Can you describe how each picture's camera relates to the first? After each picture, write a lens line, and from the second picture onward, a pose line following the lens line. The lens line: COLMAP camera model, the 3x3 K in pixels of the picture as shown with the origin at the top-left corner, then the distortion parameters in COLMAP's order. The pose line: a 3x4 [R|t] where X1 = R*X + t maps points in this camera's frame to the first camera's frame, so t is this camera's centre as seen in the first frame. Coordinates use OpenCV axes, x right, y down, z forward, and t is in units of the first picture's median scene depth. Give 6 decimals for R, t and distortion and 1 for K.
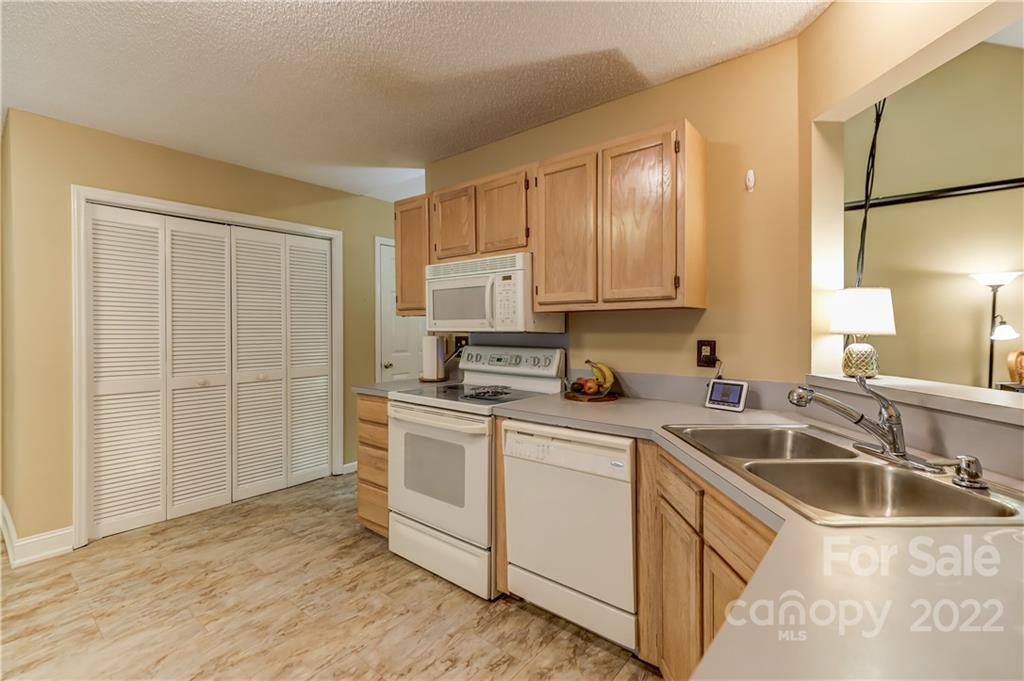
lens RADIAL K [[454.1, 0, 517.4], [0, 454.1, 330.7], [0, 0, 1]] dist [0.015846, 0.000250]
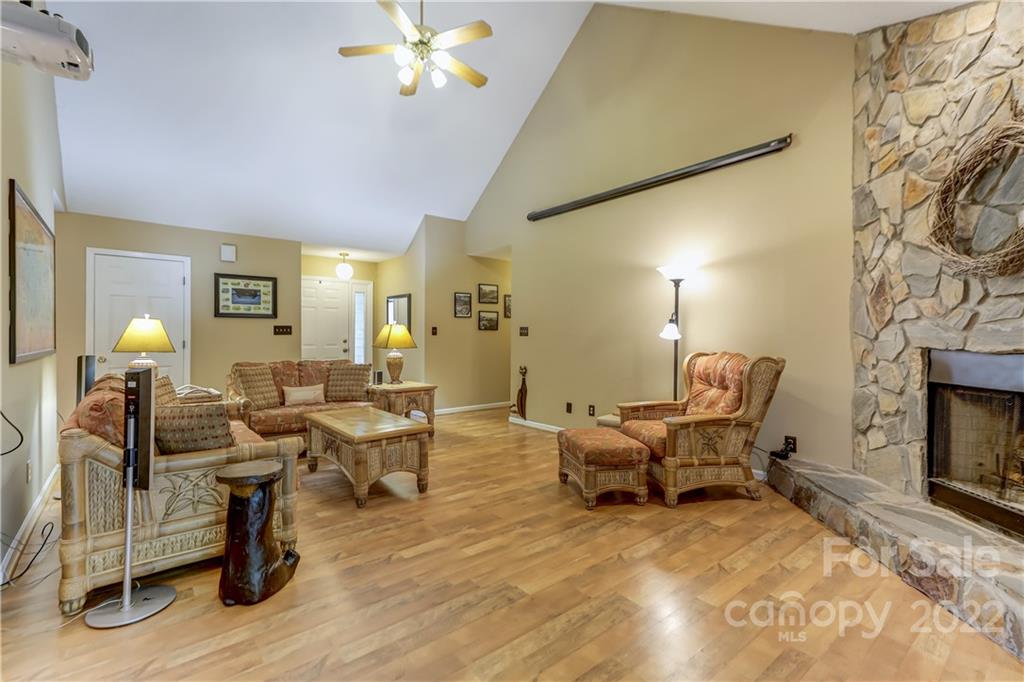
lens RADIAL K [[459.7, 0, 501.3], [0, 459.7, 334.2], [0, 0, 1]] dist [0.009417, 0.000259]
pose [[0.978259, 0.002681, -0.207370, 1.765342], [-0.004923, 0.999935, -0.010297, 0.038884], [0.207329, 0.011094, 0.978208, 0.093449]]
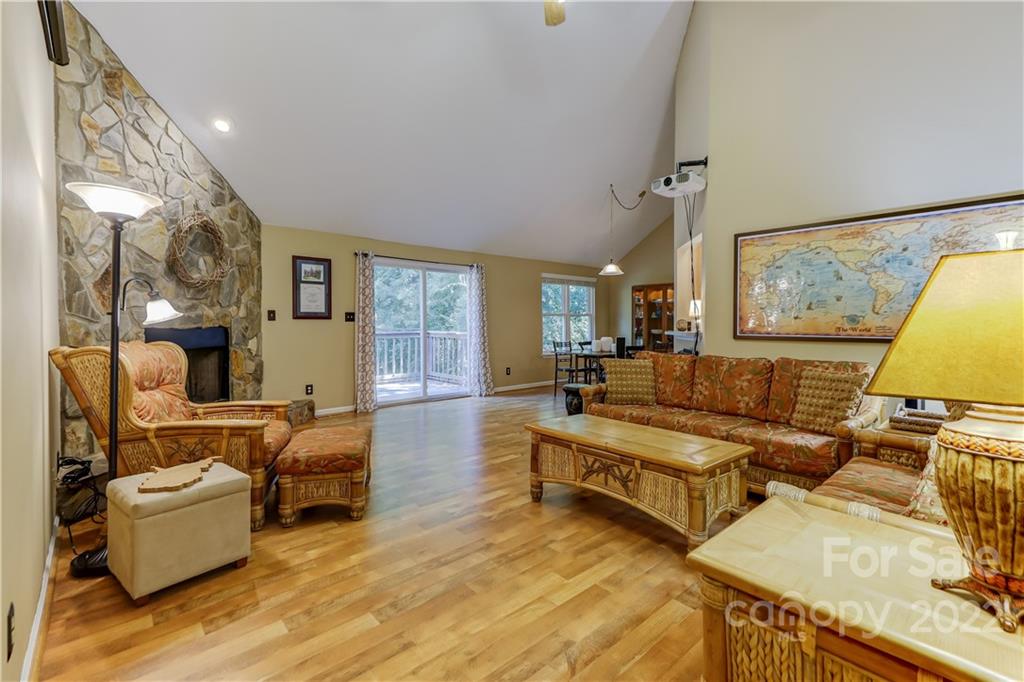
lens RADIAL K [[451.9, 0, 507.4], [0, 451.9, 326.1], [0, 0, 1]] dist [0.005019, 0.000488]
pose [[-0.987812, -0.004235, 0.155592, 1.078070], [-0.001753, 0.999869, 0.016088, 0.022283], [-0.155640, 0.015619, -0.987690, 2.823851]]
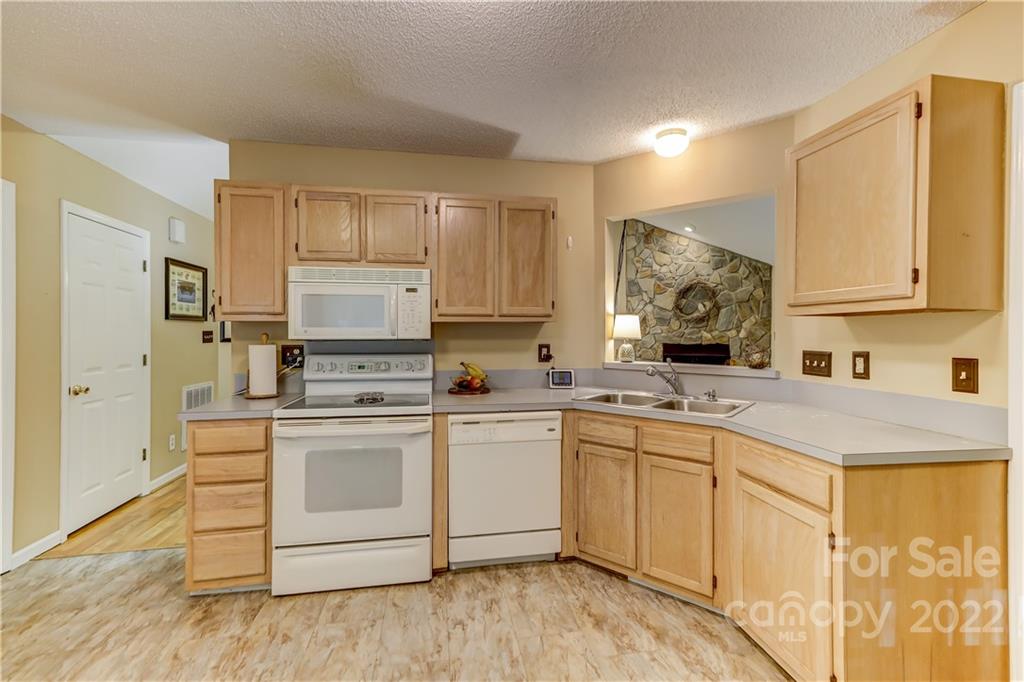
lens RADIAL K [[458.8, 0, 507.7], [0, 458.8, 332.9], [0, 0, 1]] dist [0.017058, 0.000433]
pose [[0.657046, 0.000895, 0.753850, -0.728478], [0.004909, 0.999973, -0.005467, -0.006277], [-0.753835, 0.007293, 0.657024, 0.103231]]
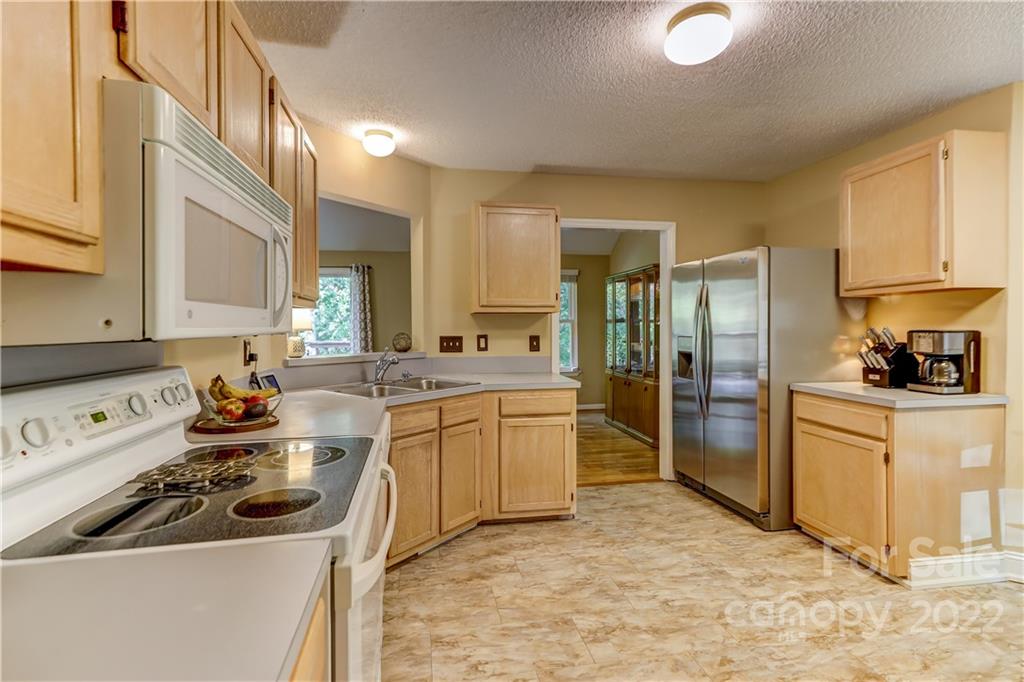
lens RADIAL K [[459.7, 0, 501.3], [0, 459.7, 334.2], [0, 0, 1]] dist [0.009417, 0.000259]
pose [[-0.756350, -0.009002, 0.654106, -0.632440], [0.008332, 0.999692, 0.023392, -0.008620], [-0.654115, 0.023142, -0.756041, 1.305032]]
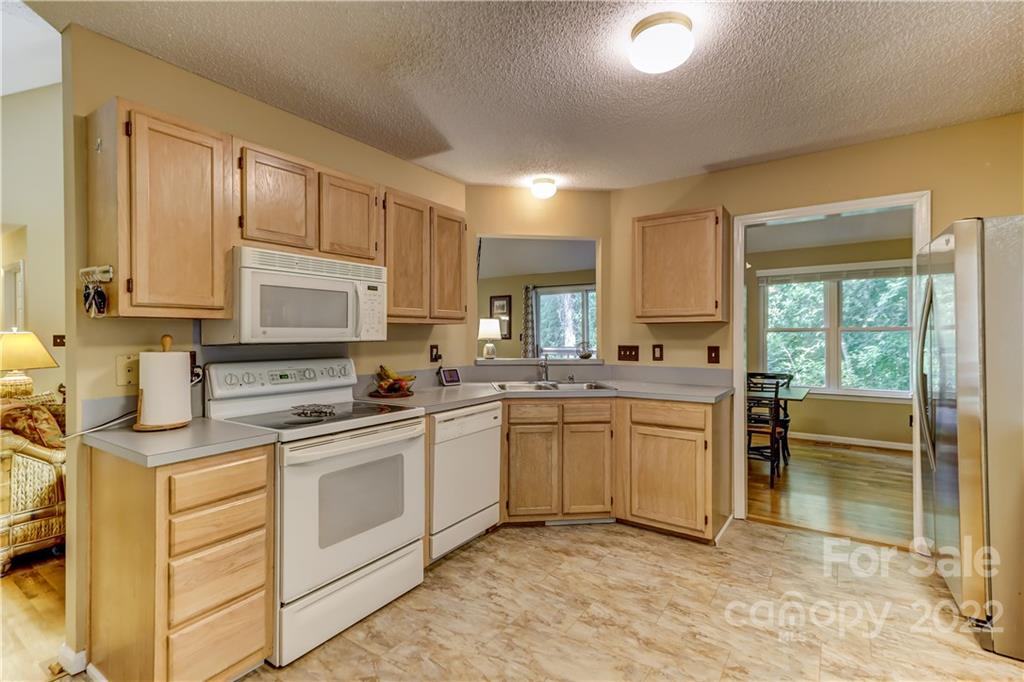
lens RADIAL K [[476.1, 0, 513.6], [0, 476.1, 338.0], [0, 0, 1]] dist [0.011508, 0.000226]
pose [[-0.084237, -0.004517, 0.996436, -1.145990], [0.010927, 0.999925, 0.005456, -0.007653], [-0.996386, 0.011348, -0.084181, 0.803191]]
